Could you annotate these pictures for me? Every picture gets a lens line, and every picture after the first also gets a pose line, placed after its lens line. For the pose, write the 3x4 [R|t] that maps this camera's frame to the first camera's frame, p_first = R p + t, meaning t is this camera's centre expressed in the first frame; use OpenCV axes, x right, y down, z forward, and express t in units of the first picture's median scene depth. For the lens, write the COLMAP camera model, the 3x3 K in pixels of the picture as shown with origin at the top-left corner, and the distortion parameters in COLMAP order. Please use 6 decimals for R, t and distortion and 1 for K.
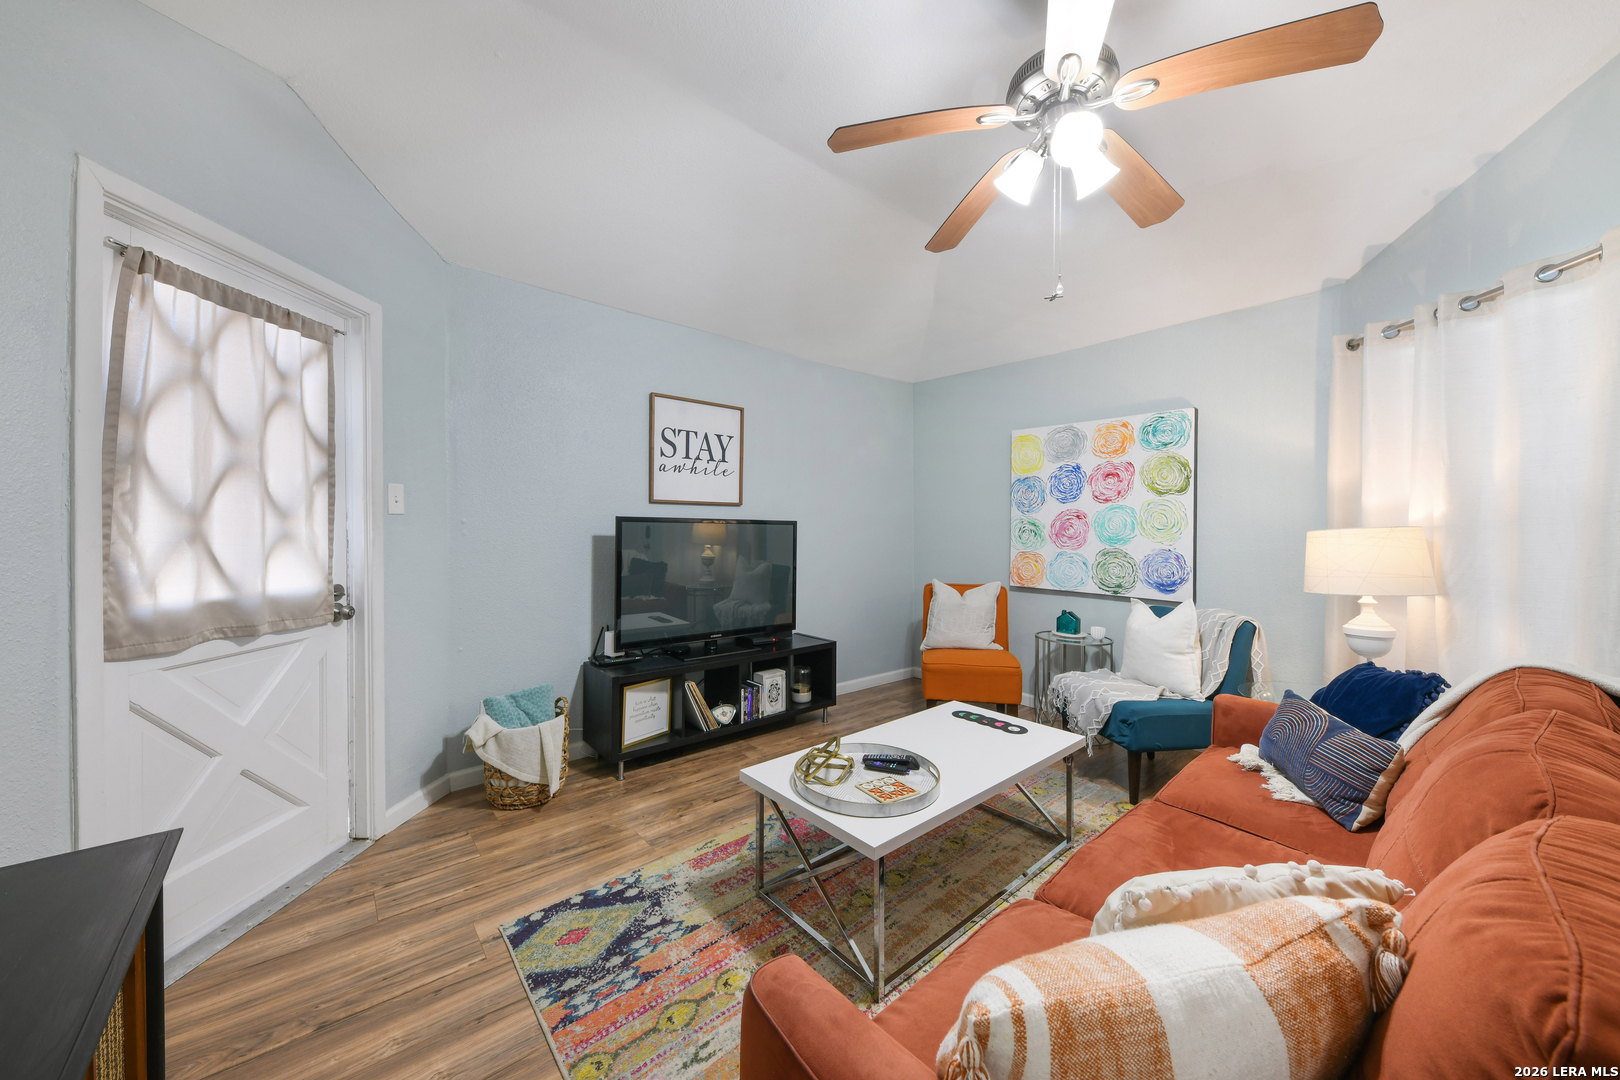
lens RADIAL K [[565.2, 0, 818.1], [0, 565.2, 520.0], [0, 0, 1]] dist [0.006077, -0.002846]
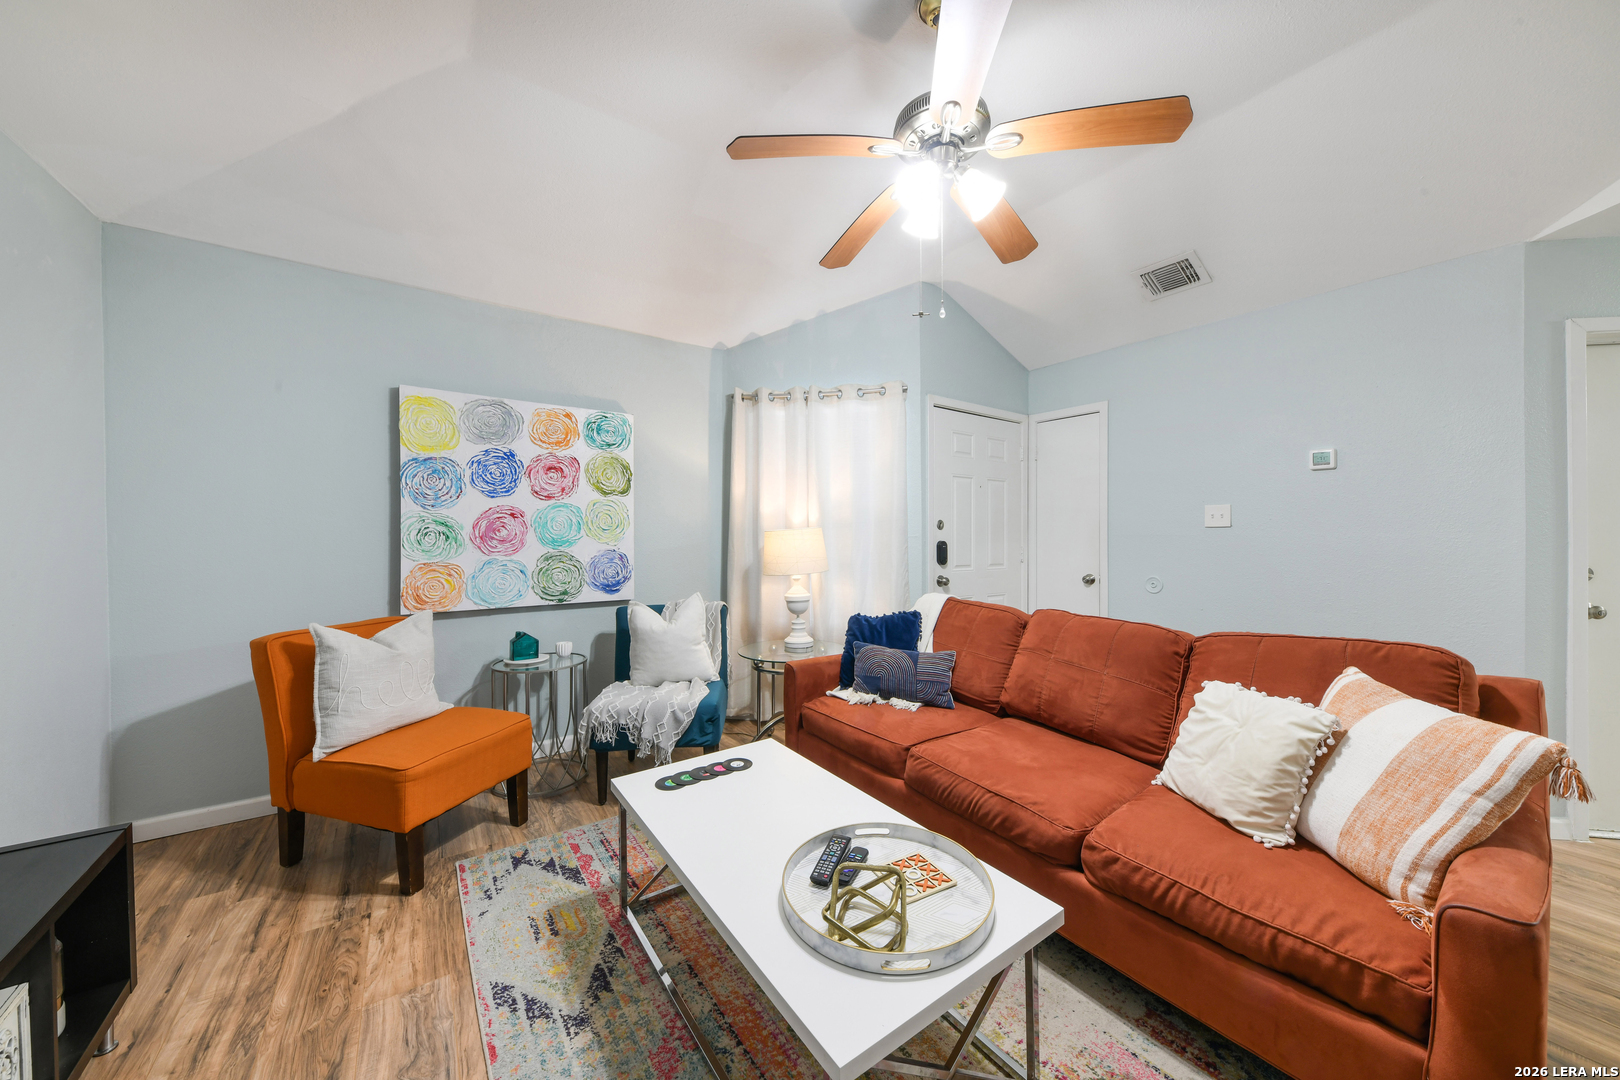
lens RADIAL K [[565.2, 0, 805.7], [0, 565.2, 518.2], [0, 0, 1]] dist [0.006077, -0.002846]
pose [[0.110382, 0.013427, 0.993799, -0.368768], [-0.011480, 0.999859, -0.012234, 0.004890], [-0.993823, -0.010059, 0.110520, 0.596529]]
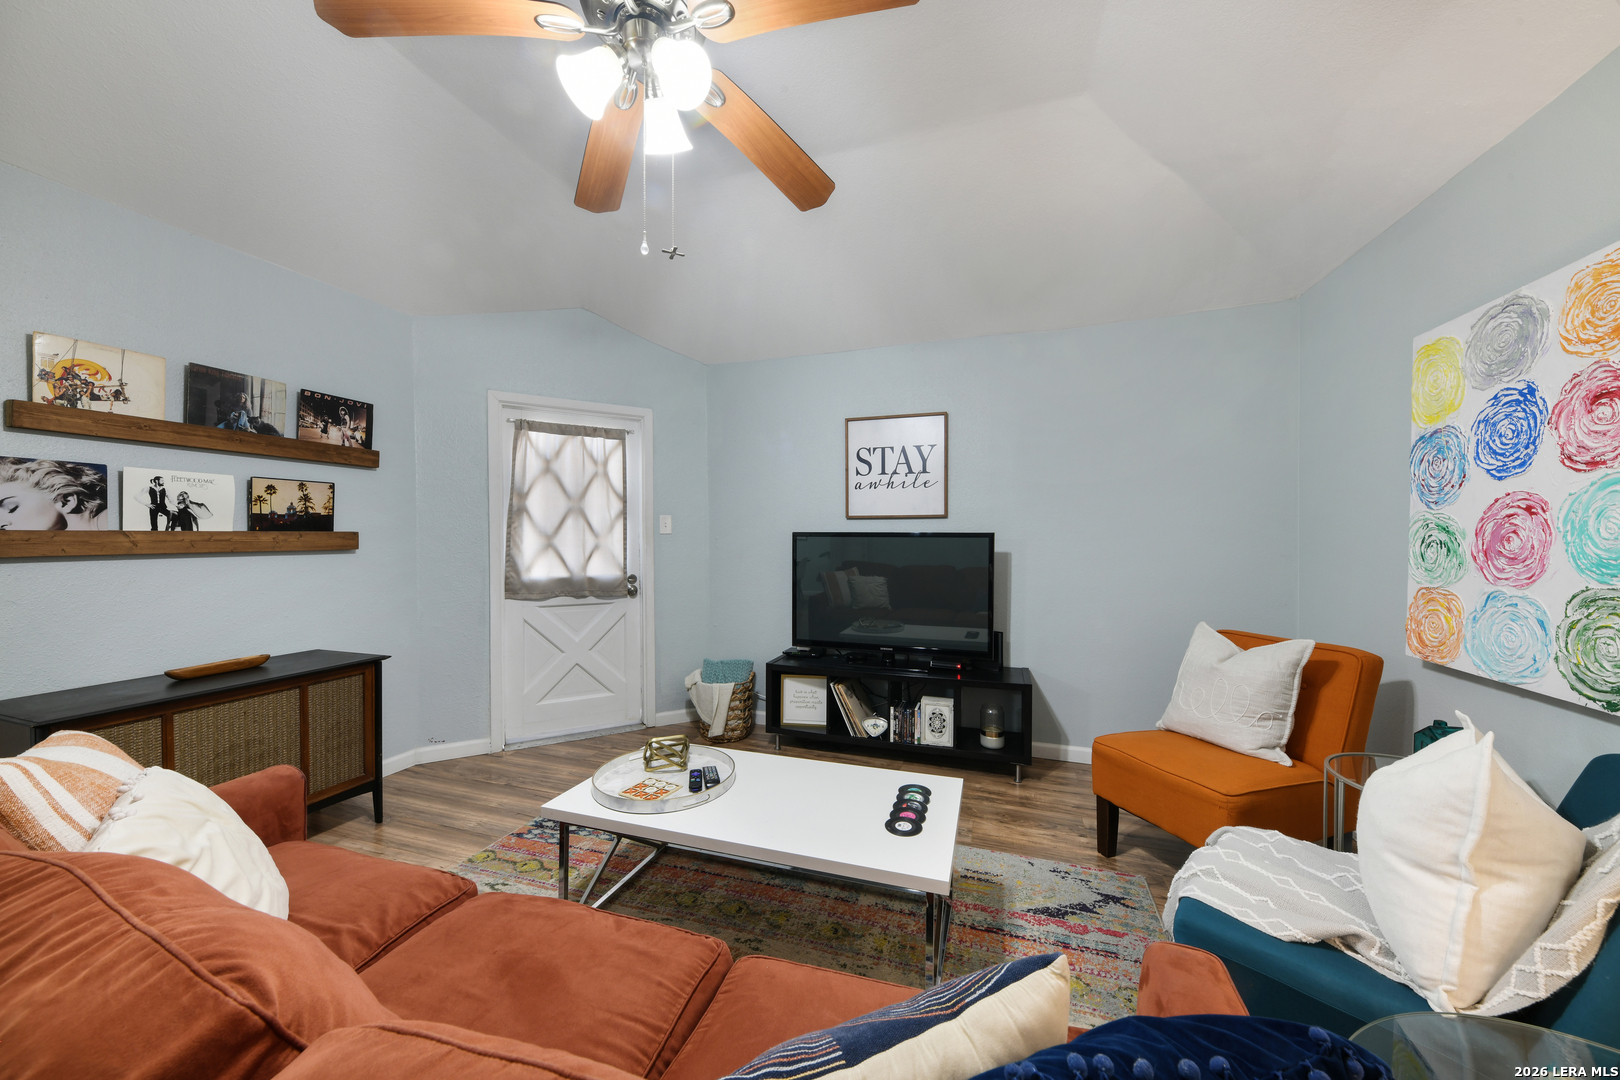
lens RADIAL K [[565.2, 0, 817.7], [0, 565.2, 534.2], [0, 0, 1]] dist [0.006077, -0.002846]
pose [[0.515566, -0.016691, -0.856687, 0.664512], [0.015214, 0.999831, -0.010324, 0.011086], [0.856715, -0.007710, 0.515733, 0.408496]]
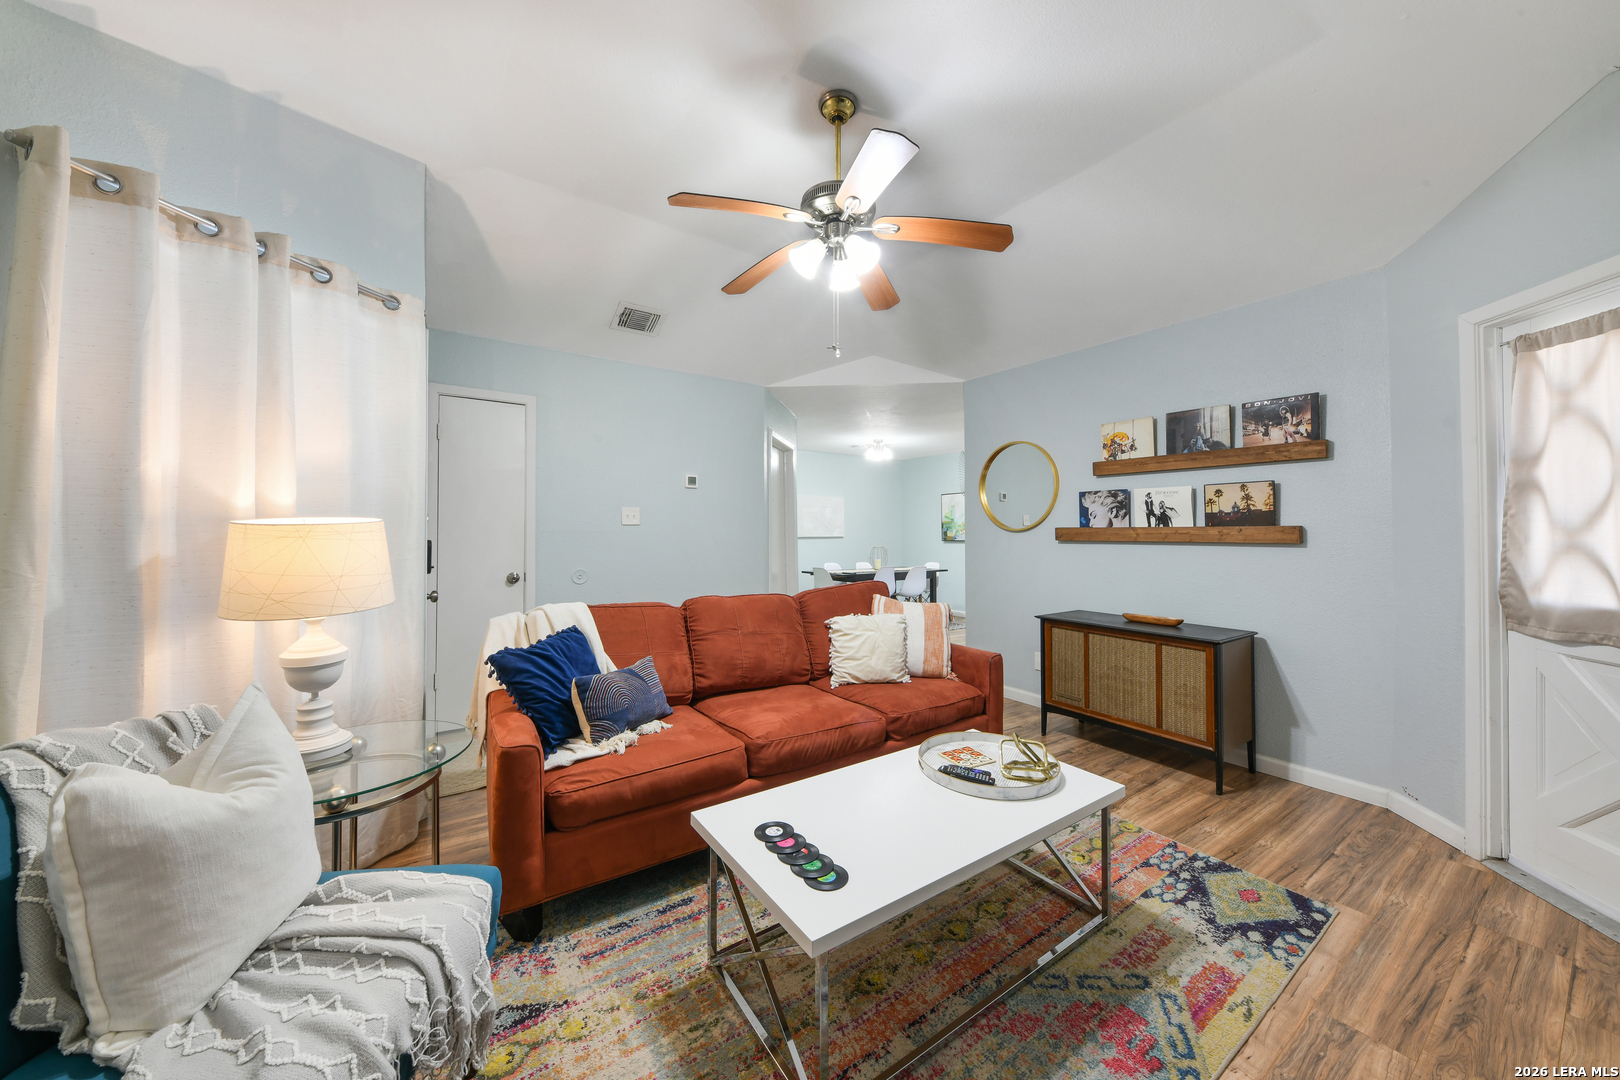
lens RADIAL K [[565.2, 0, 822.6], [0, 565.2, 514.4], [0, 0, 1]] dist [0.006077, -0.002846]
pose [[-0.993727, -0.013940, 0.110965, 0.165194], [-0.018500, 0.999021, -0.040176, 0.019216], [-0.110296, -0.041977, -0.993012, 1.232697]]
